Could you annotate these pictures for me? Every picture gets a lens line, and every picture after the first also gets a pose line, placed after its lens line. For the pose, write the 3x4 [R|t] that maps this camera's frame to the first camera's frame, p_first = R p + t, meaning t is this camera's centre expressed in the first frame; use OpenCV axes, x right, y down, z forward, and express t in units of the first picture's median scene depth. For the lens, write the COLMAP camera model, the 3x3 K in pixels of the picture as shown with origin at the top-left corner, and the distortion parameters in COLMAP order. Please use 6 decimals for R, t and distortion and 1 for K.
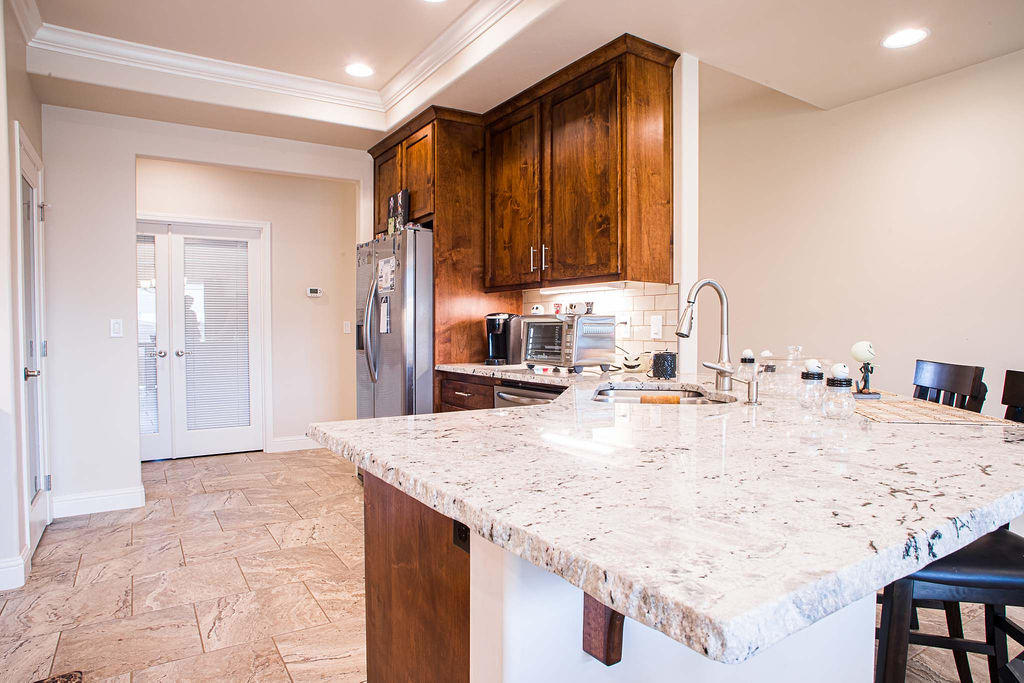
lens RADIAL K [[608.2, 0, 512.0], [0, 608.2, 341.5], [0, 0, 1]] dist [-0.107037, 0.066069]
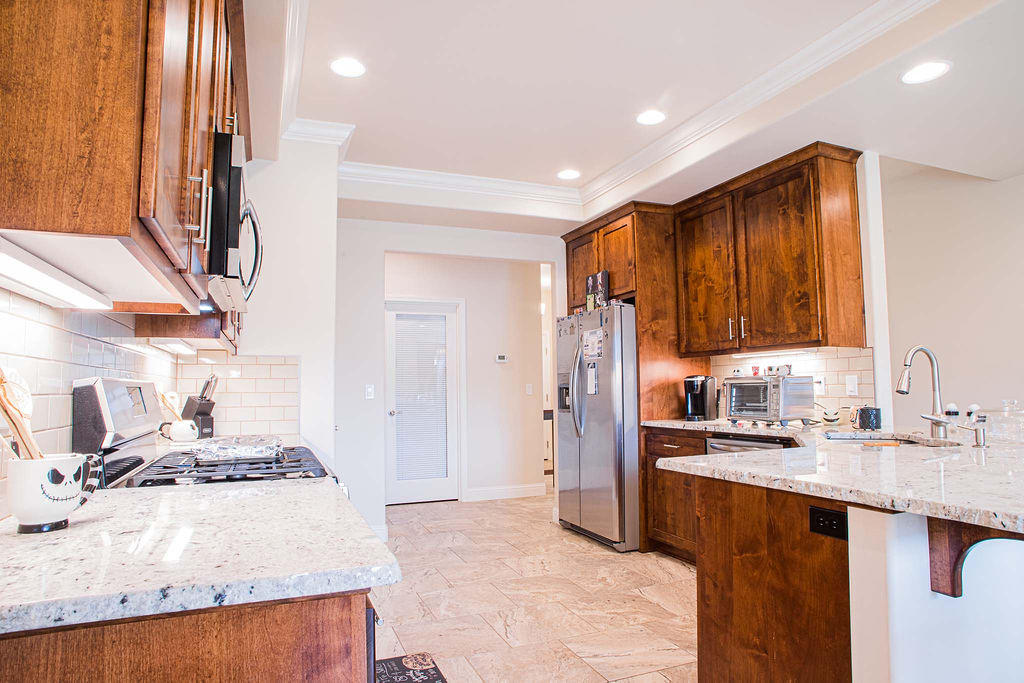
lens RADIAL K [[608.2, 0, 512.0], [0, 608.2, 341.5], [0, 0, 1]] dist [-0.107037, 0.066069]
pose [[0.983045, -0.024453, -0.181724, -0.173150], [0.006312, 0.994993, -0.099747, 0.000672], [0.183253, 0.096909, 0.978278, -0.202574]]
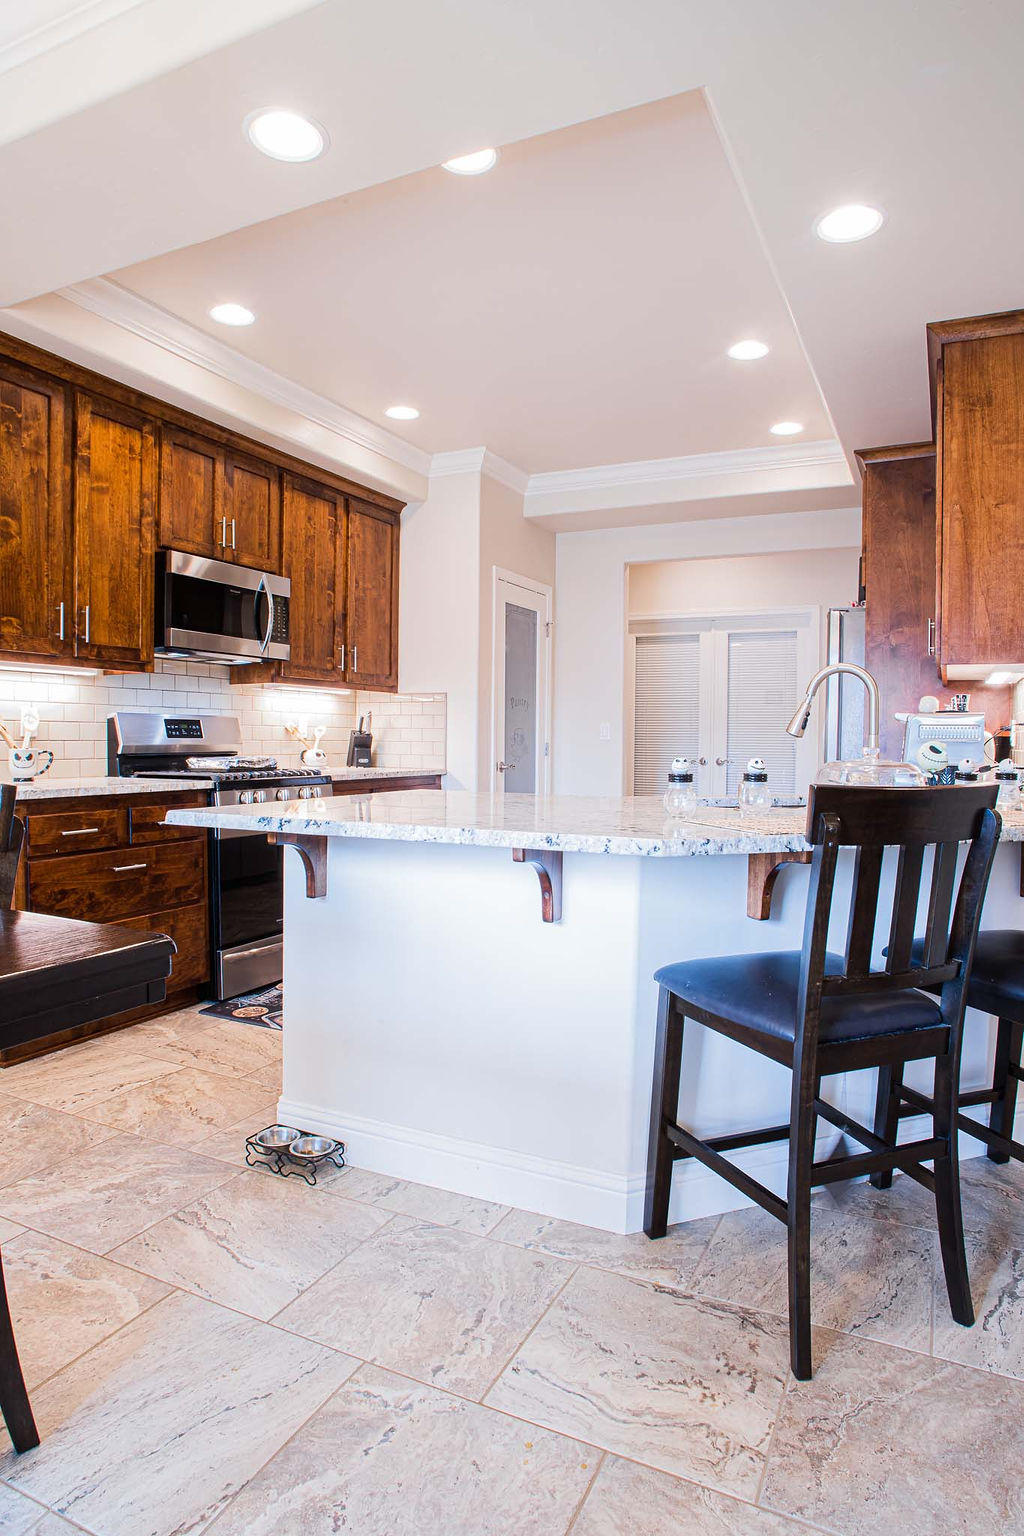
lens RADIAL K [[912.3, 0, 512.0], [0, 912.3, 768.0], [0, 0, 1]] dist [-0.107037, 0.066069]
pose [[0.521490, 0.035214, -0.852531, 0.708165], [-0.030226, 0.999283, 0.022786, 0.011822], [0.852722, 0.013886, 0.522180, 0.007283]]
